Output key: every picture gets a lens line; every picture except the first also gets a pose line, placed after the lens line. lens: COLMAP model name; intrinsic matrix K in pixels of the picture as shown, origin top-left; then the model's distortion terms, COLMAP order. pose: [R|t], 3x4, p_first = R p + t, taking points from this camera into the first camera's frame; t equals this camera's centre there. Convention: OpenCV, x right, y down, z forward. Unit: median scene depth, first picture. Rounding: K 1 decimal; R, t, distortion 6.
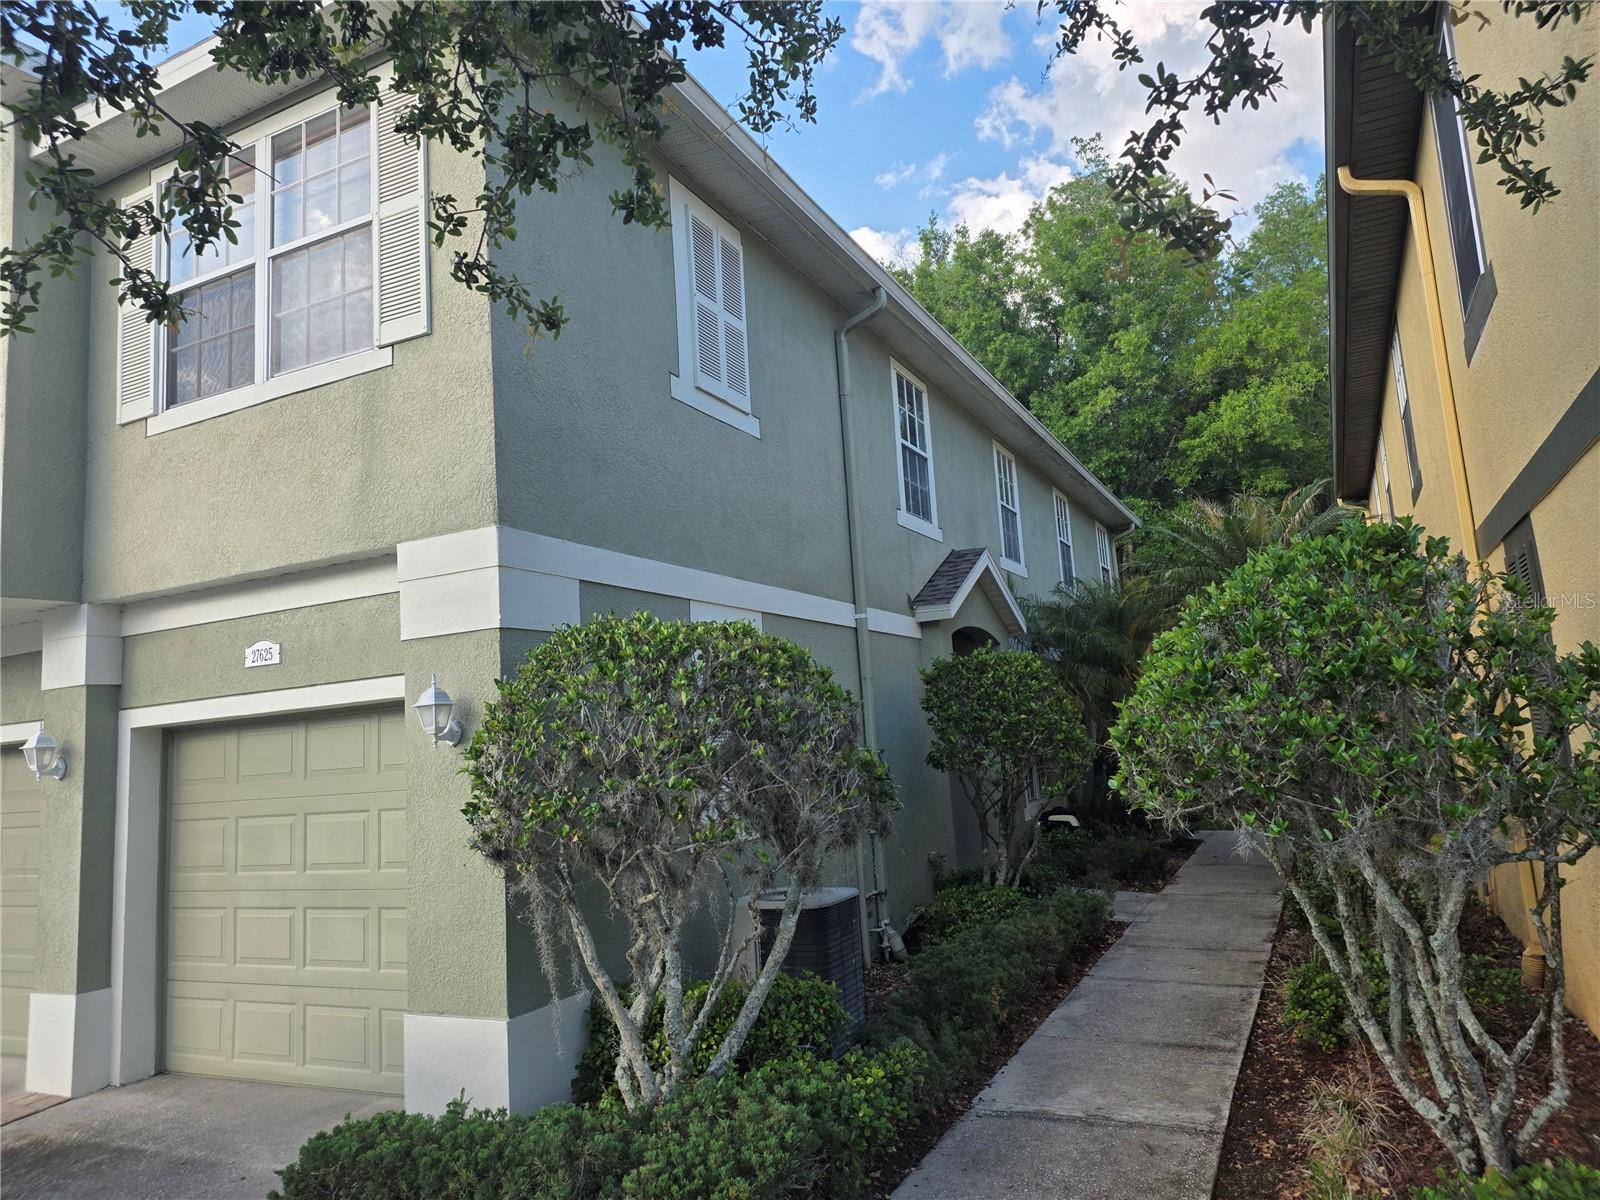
lens RADIAL K [[1071.6, 0, 796.3], [0, 1071.6, 599.6], [0, 0, 1]] dist [0.077314, -0.056730]
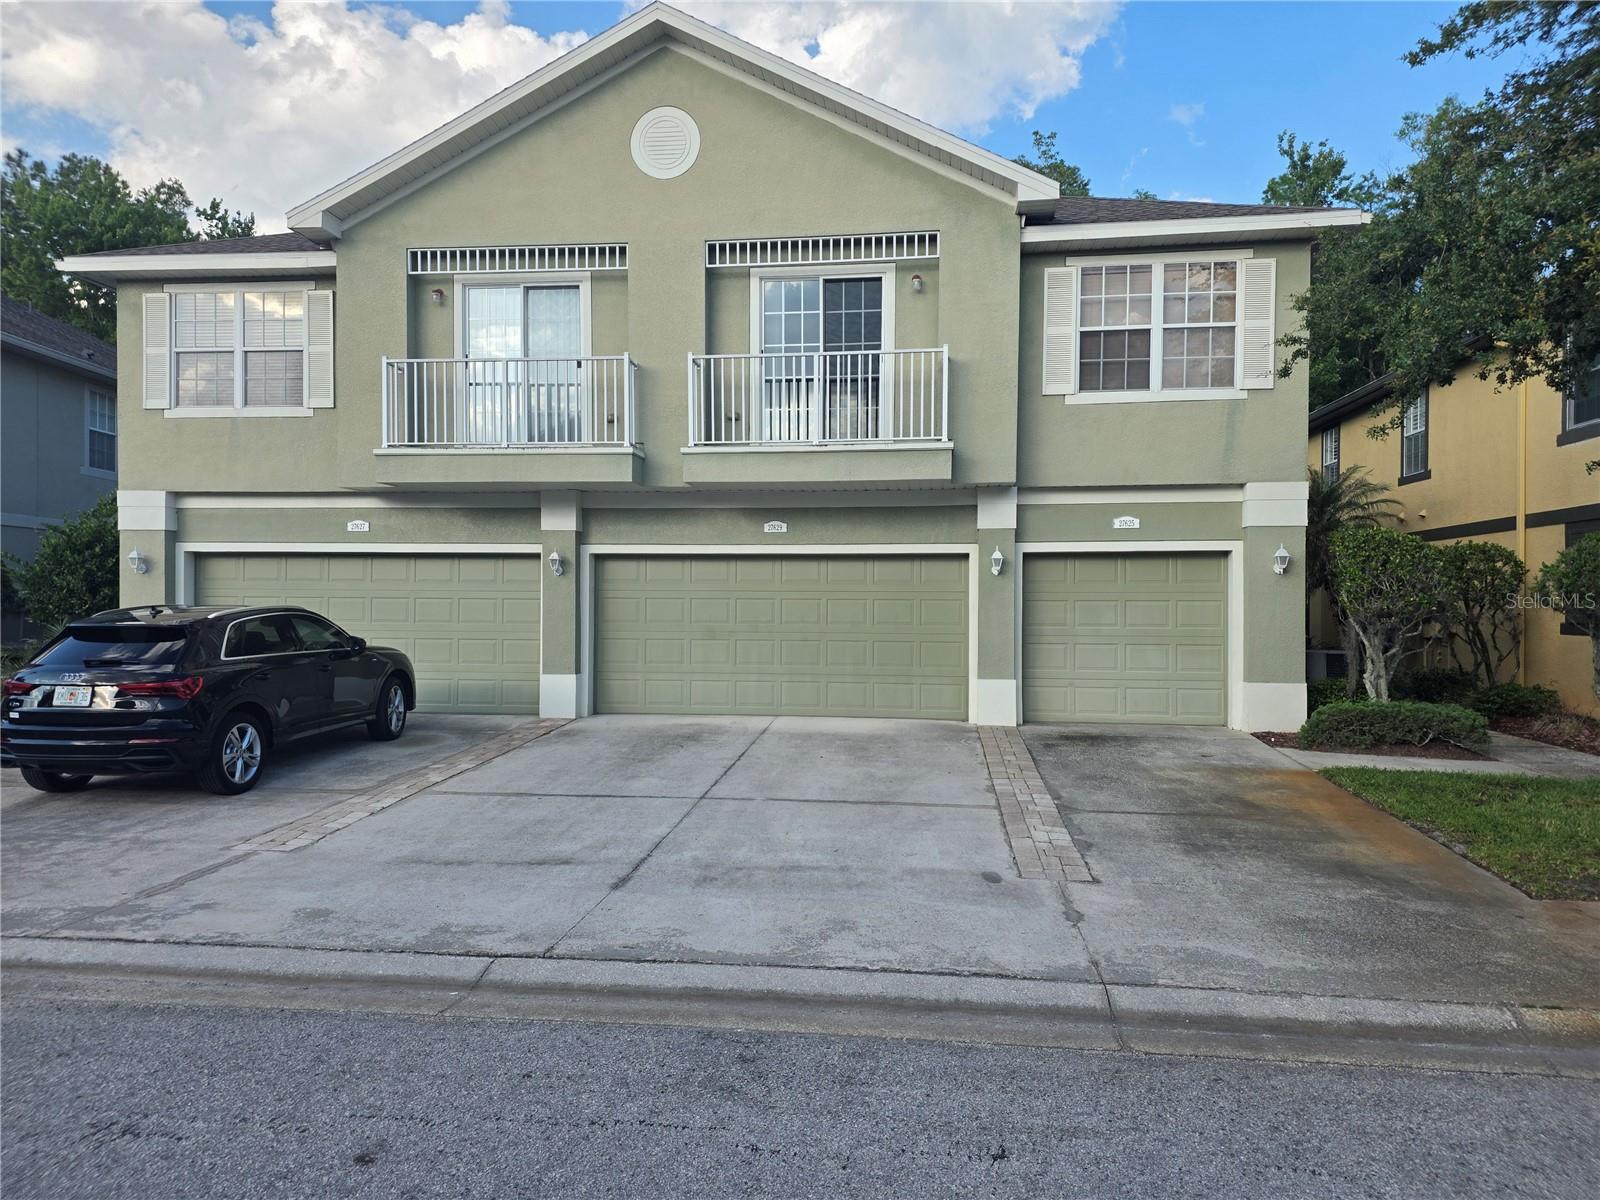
lens RADIAL K [[1071.6, 0, 784.8], [0, 1071.6, 603.5], [0, 0, 1]] dist [0.077314, -0.056730]
pose [[0.935405, 0.066690, 0.347231, -1.742372], [-0.112177, 0.987291, 0.112573, 0.042263], [-0.335310, -0.144253, 0.930998, -0.692666]]
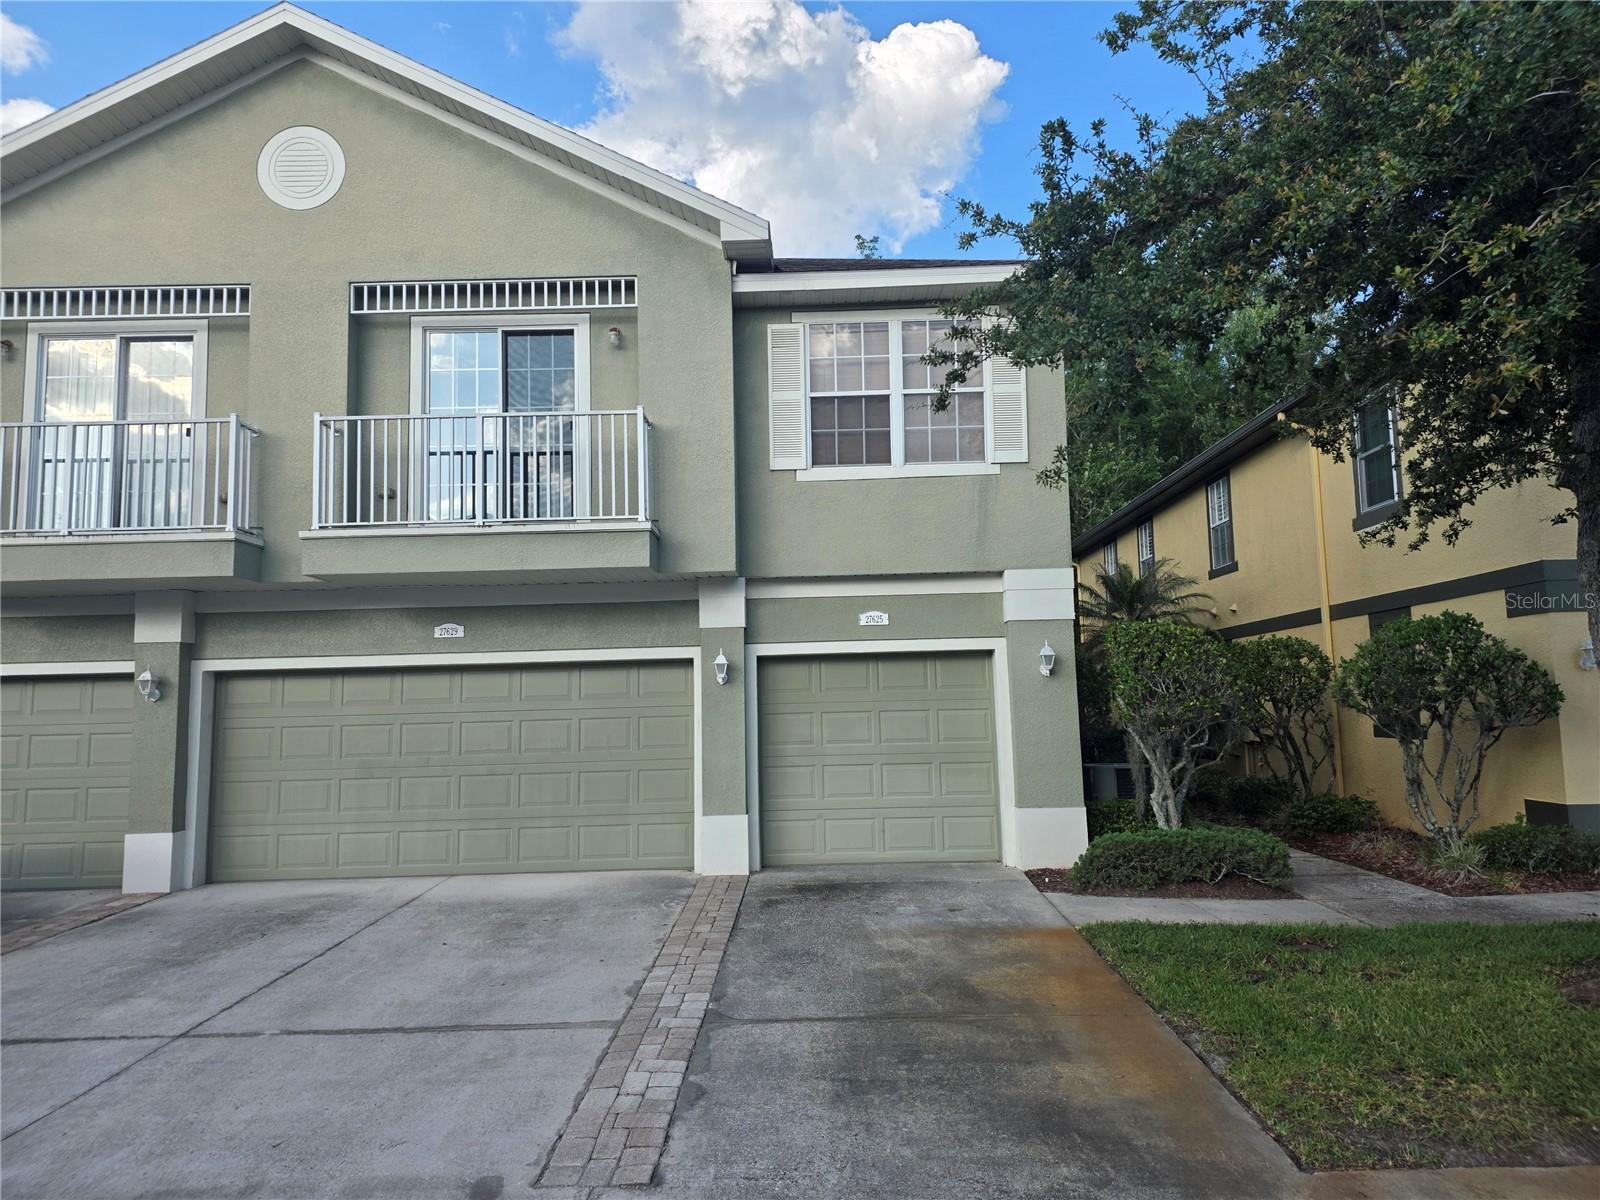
lens RADIAL K [[1071.6, 0, 797.5], [0, 1071.6, 587.5], [0, 0, 1]] dist [0.077314, -0.056730]
pose [[0.893677, 0.093240, 0.438916, -1.311027], [-0.096184, 0.995242, -0.015582, 0.038265], [-0.438280, -0.028291, 0.898393, -0.465916]]
